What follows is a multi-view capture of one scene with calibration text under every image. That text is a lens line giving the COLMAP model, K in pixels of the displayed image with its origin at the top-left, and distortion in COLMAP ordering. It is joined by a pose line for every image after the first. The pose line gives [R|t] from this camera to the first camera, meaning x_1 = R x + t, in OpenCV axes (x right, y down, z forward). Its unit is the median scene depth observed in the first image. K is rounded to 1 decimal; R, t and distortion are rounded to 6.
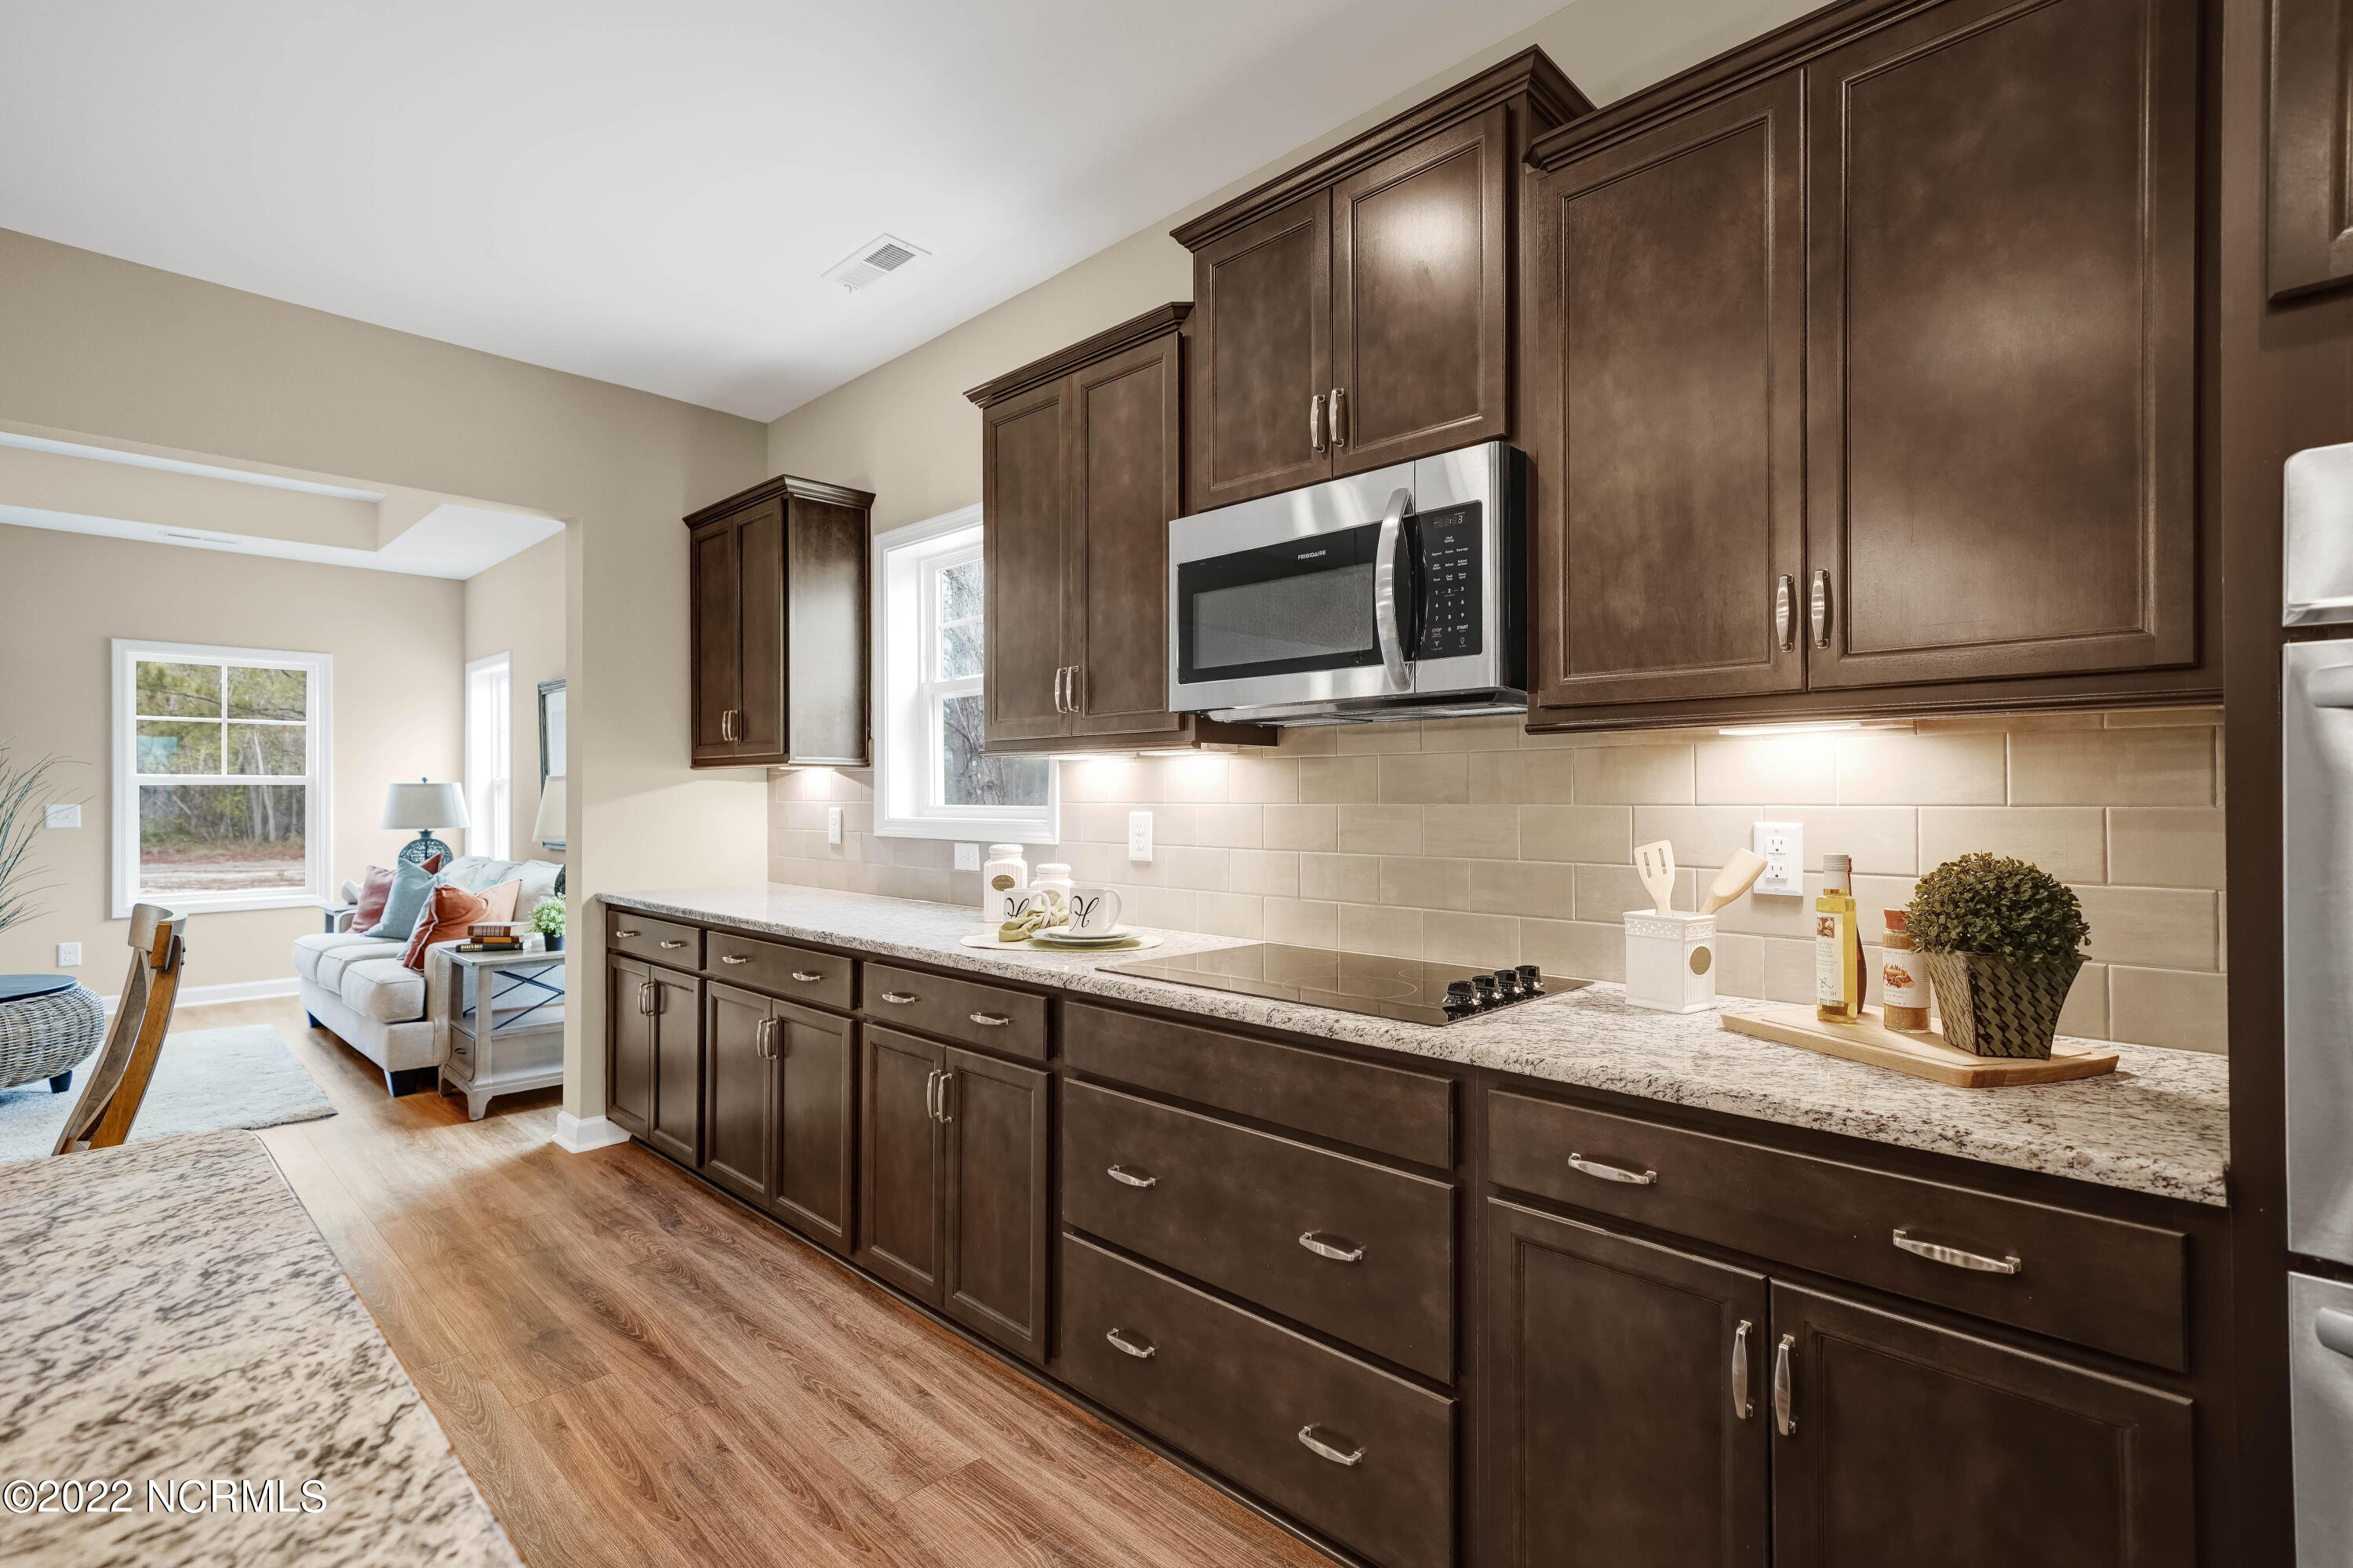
lens RADIAL K [[1091.0, 0, 1191.5], [0, 1091.0, 794.1], [0, 0, 1]] dist [0.010038, 0.000336]
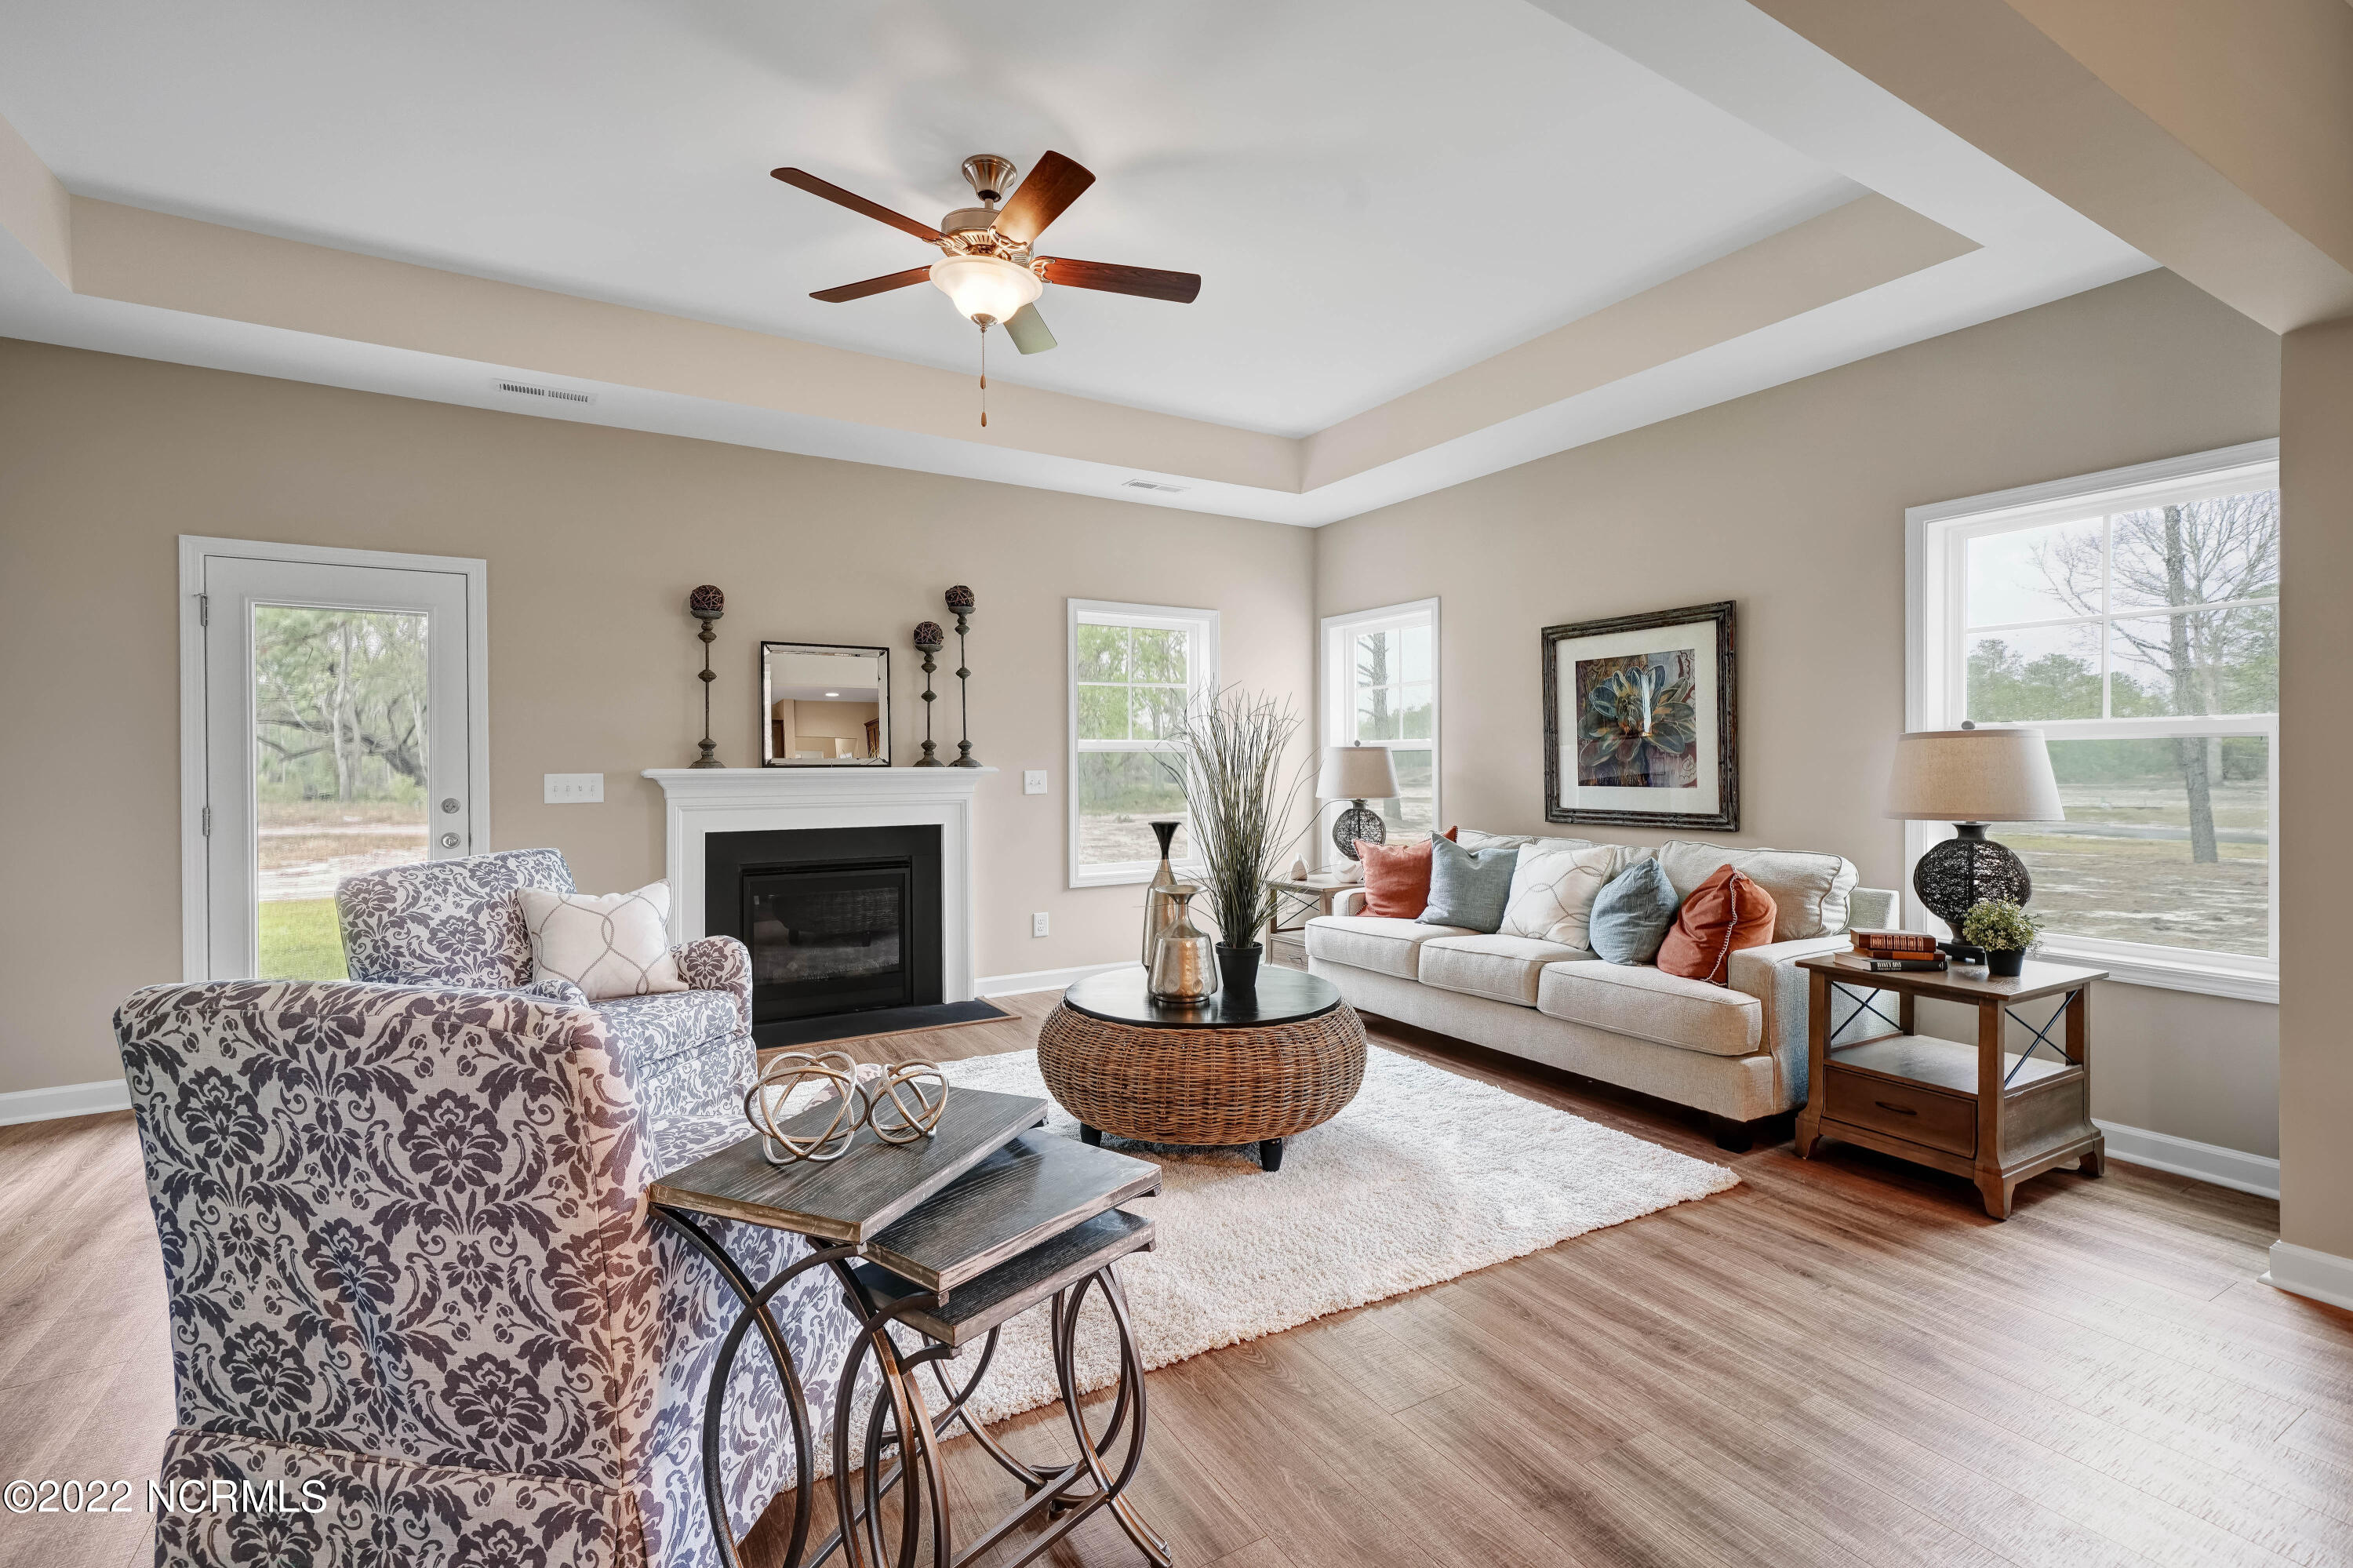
lens RADIAL K [[1067.9, 0, 1177.4], [0, 1067.9, 773.4], [0, 0, 1]] dist [0.010697, 0.000114]
pose [[0.963735, 0.002424, -0.266851, -1.565264], [0.000062, 0.999957, 0.009308, 0.009092], [0.266862, -0.008987, 0.963693, 0.300092]]
